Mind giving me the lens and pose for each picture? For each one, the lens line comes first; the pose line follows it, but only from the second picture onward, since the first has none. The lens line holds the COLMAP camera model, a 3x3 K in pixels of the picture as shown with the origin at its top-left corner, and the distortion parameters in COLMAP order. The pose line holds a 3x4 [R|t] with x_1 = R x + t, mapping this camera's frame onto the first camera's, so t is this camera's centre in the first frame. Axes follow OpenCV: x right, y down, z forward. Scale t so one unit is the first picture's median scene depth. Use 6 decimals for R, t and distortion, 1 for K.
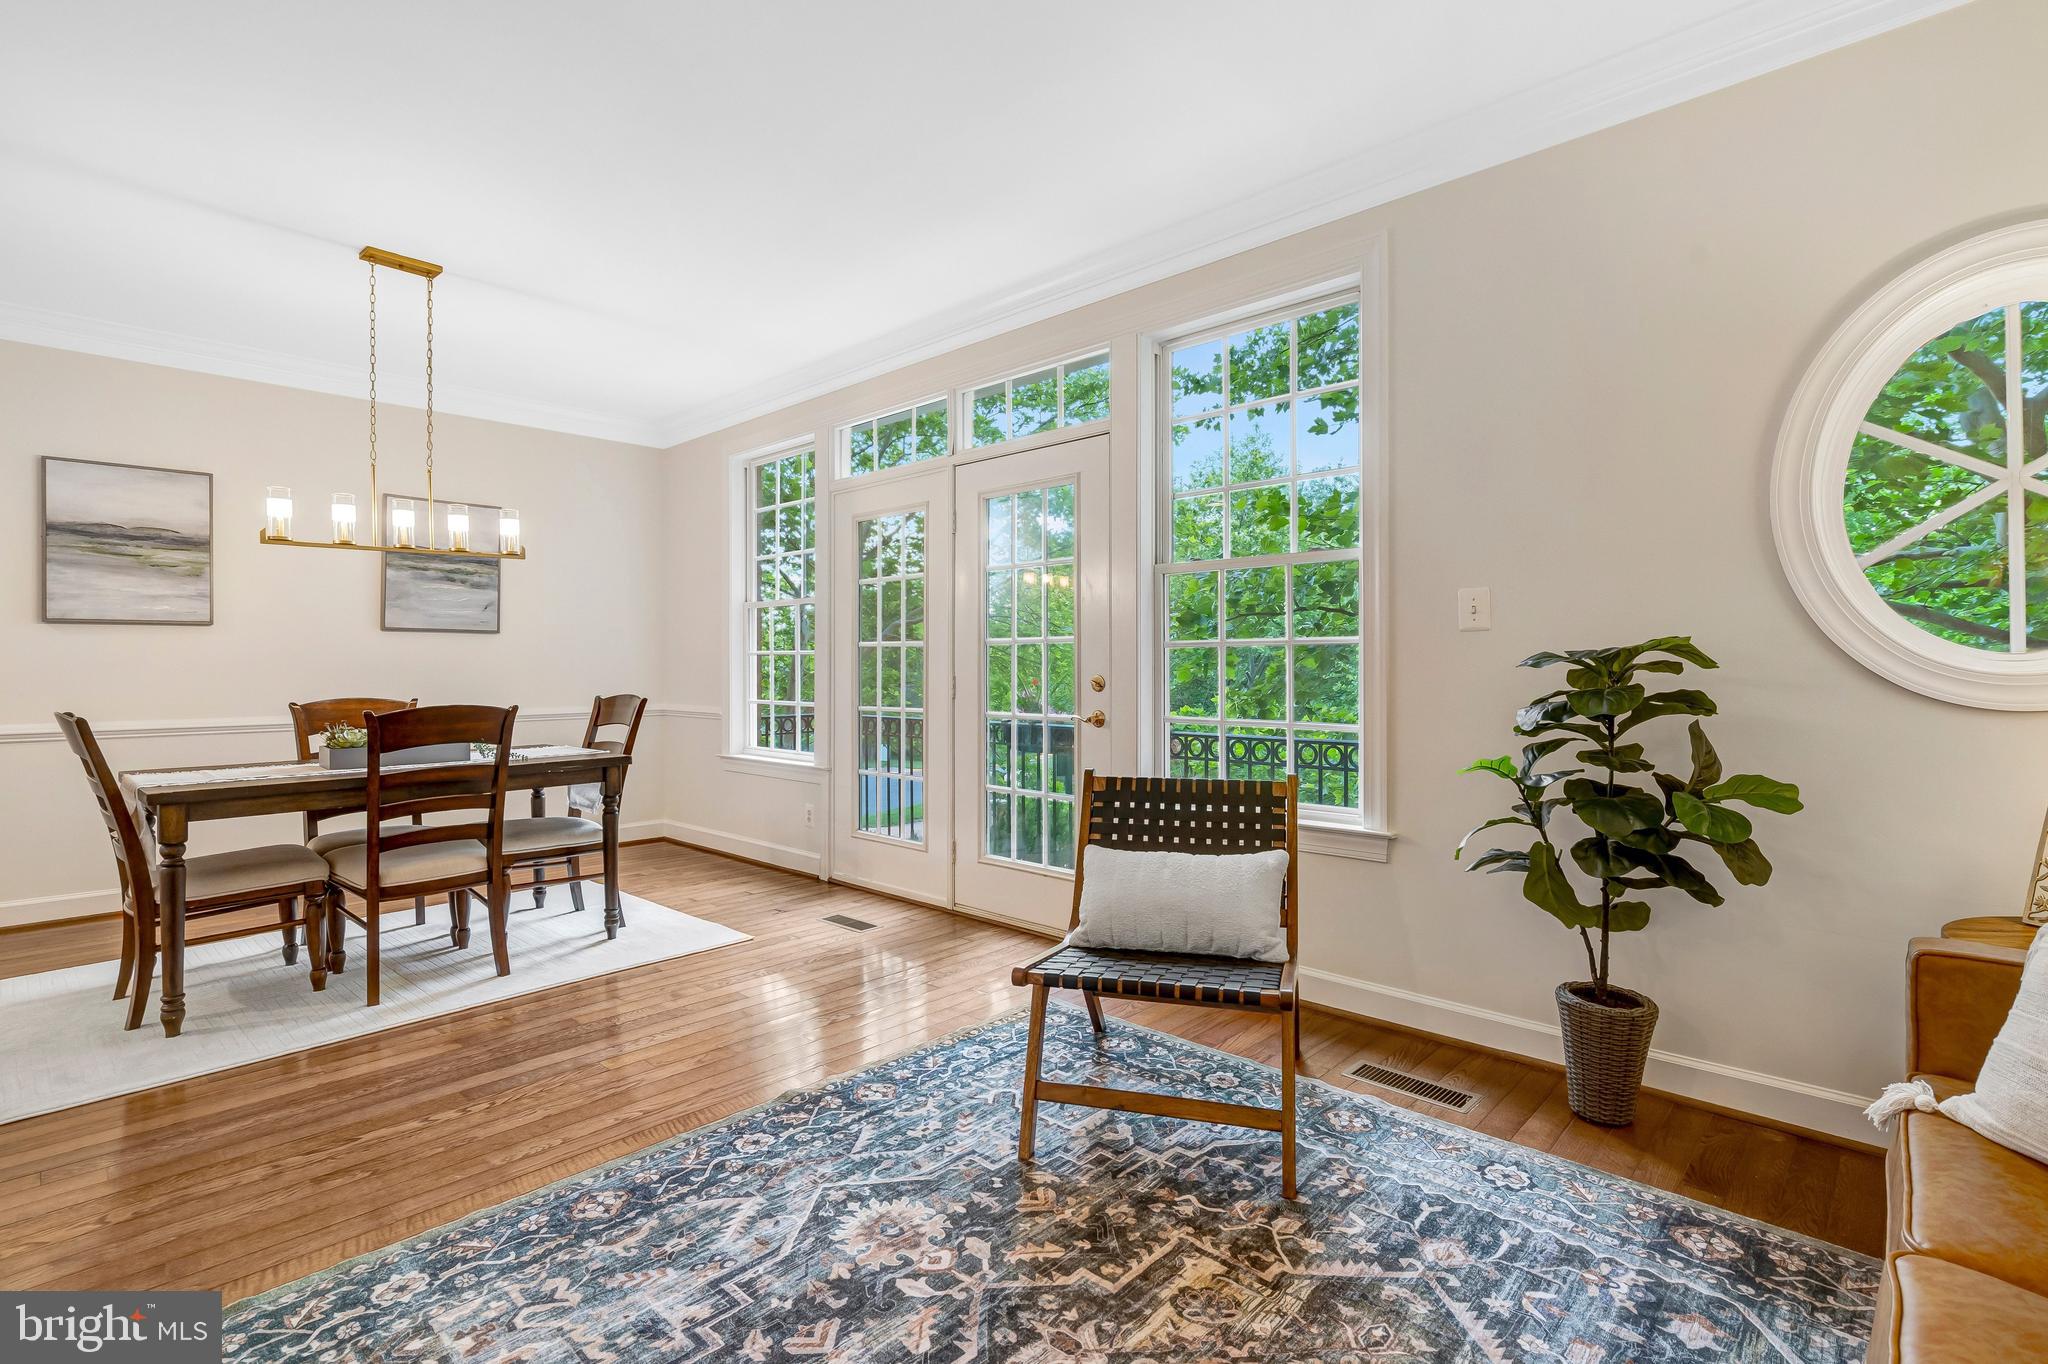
lens RADIAL K [[949.5, 0, 1016.9], [0, 949.5, 670.0], [0, 0, 1]] dist [-0.008993, 0.003385]
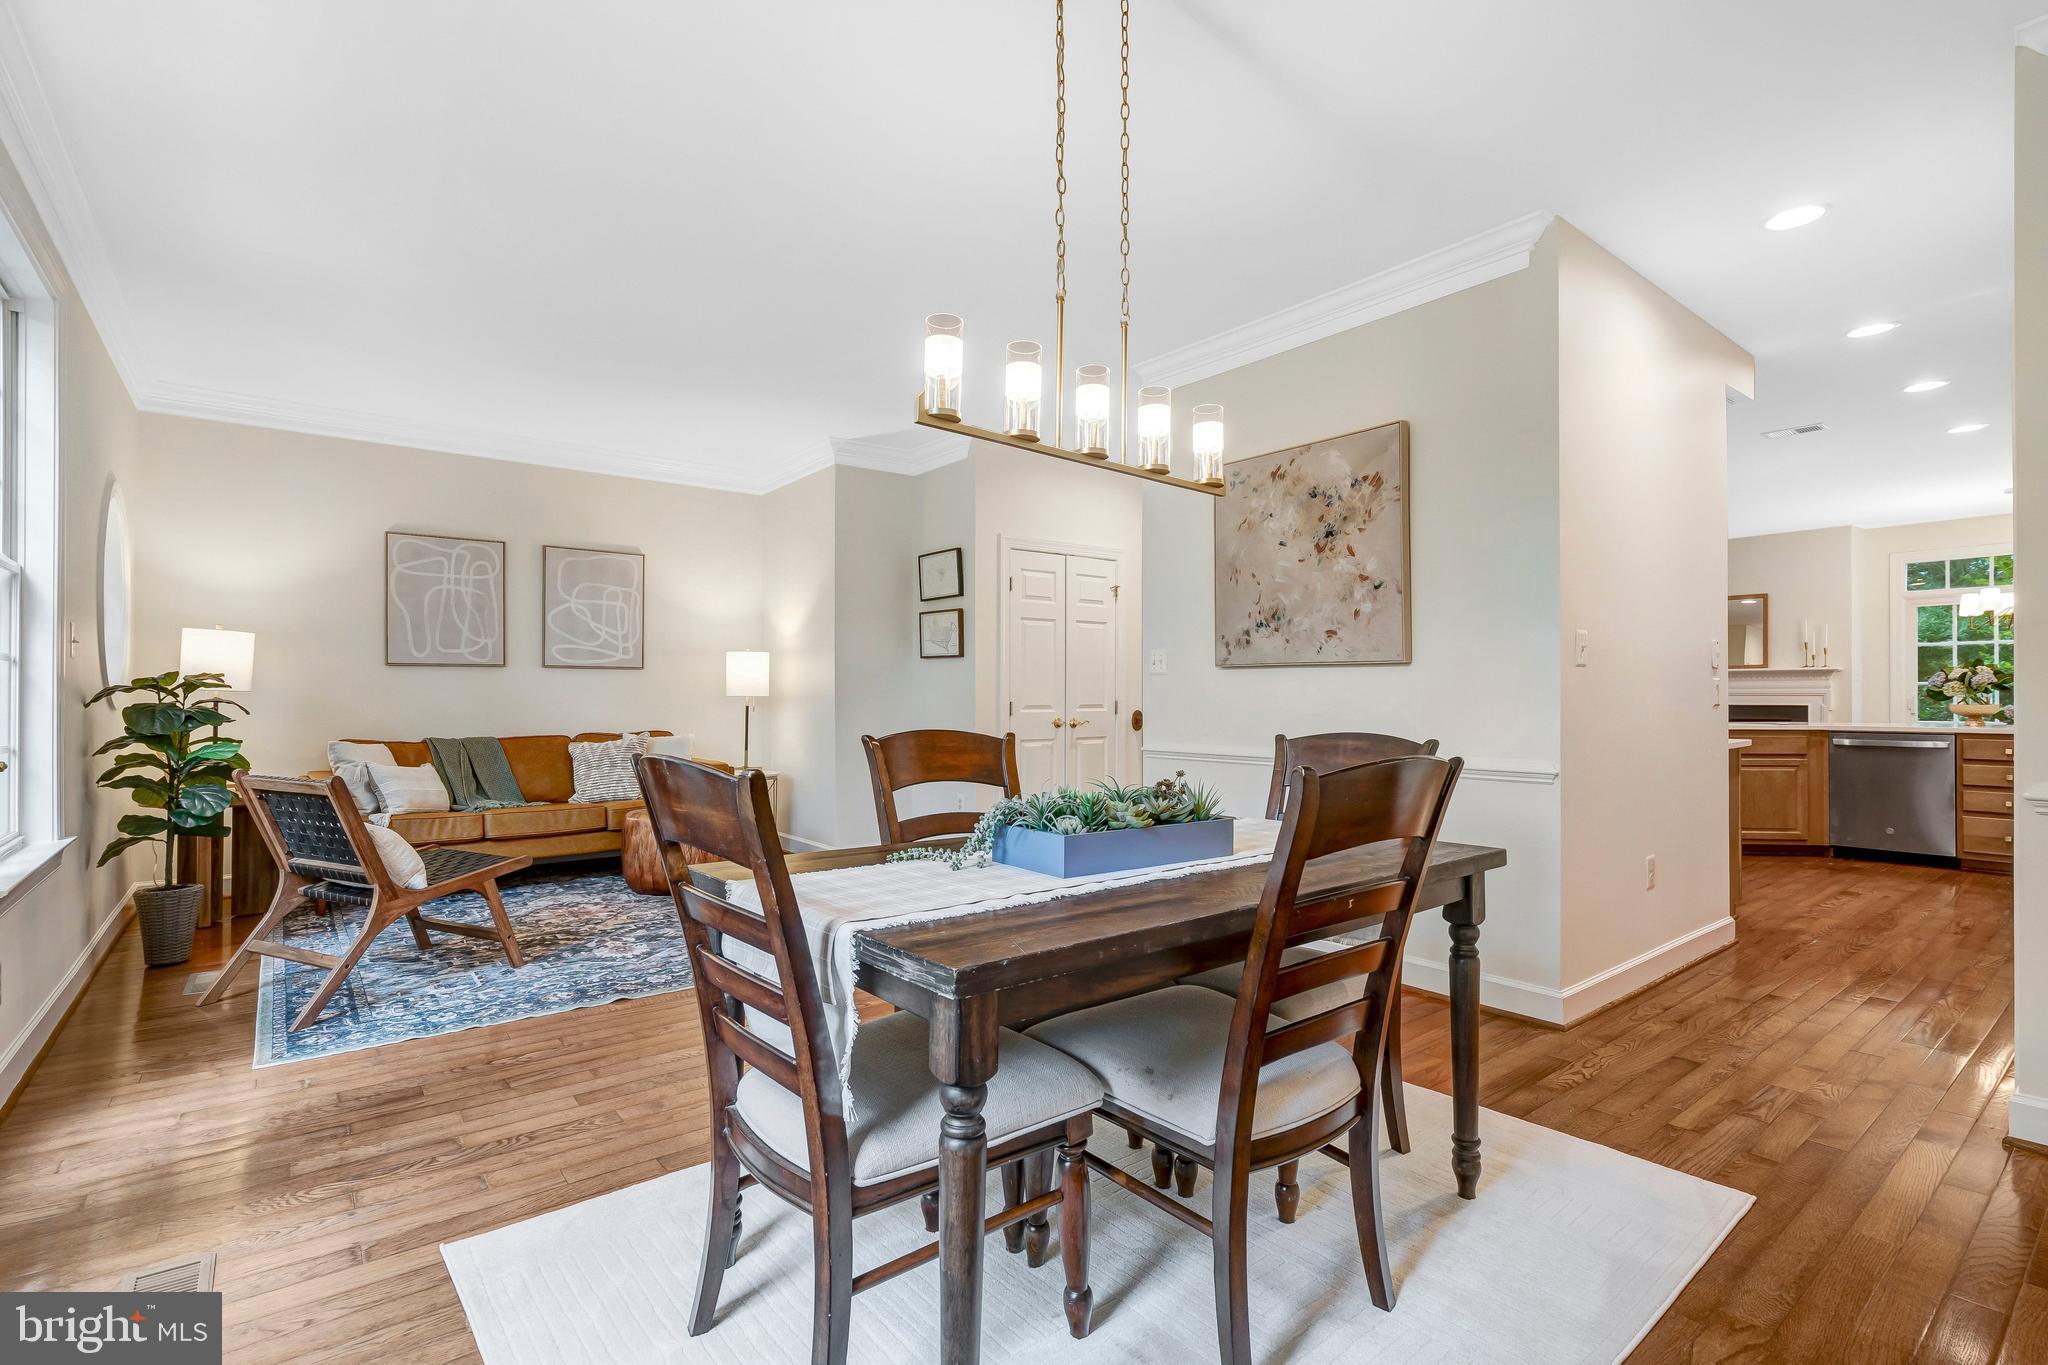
lens RADIAL K [[949.5, 0, 1026.5], [0, 949.5, 687.0], [0, 0, 1]] dist [-0.008993, 0.003385]
pose [[-0.991624, 0.004705, 0.129072, -1.319193], [0.003940, 0.999973, -0.006183, 0.012478], [-0.129098, -0.005622, -0.991616, 3.004525]]
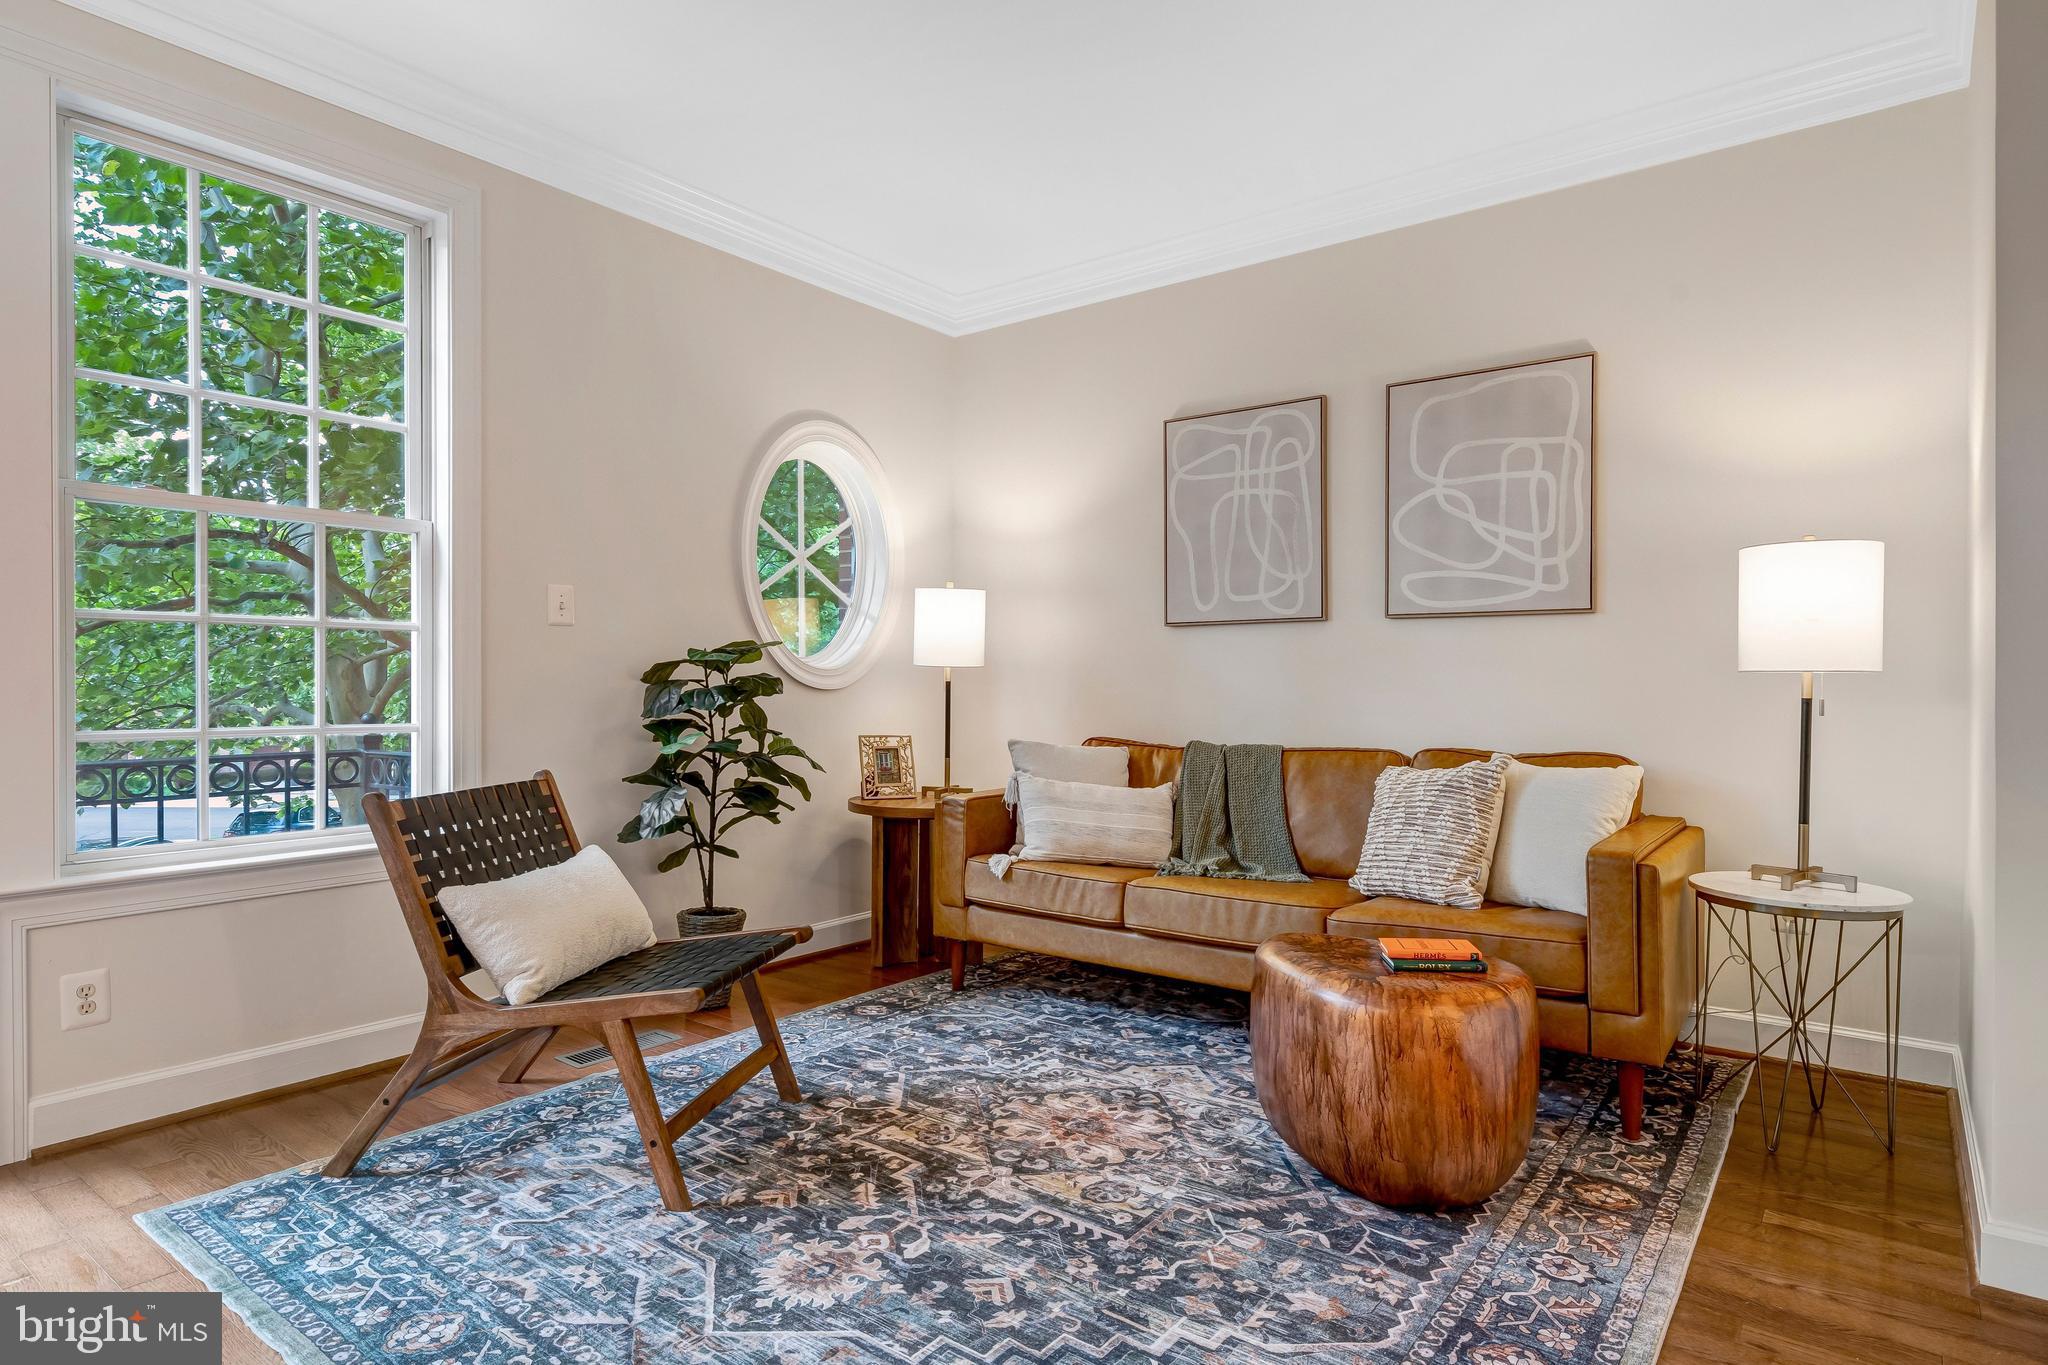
lens RADIAL K [[1131.8, 0, 1015.0], [0, 1131.8, 690.5], [0, 0, 1]] dist [0.000157, -0.000132]
pose [[-0.109811, -0.004275, 0.993943, -1.210033], [0.001099, 0.999990, 0.004423, 0.037665], [-0.993952, 0.001578, -0.109805, 0.929005]]
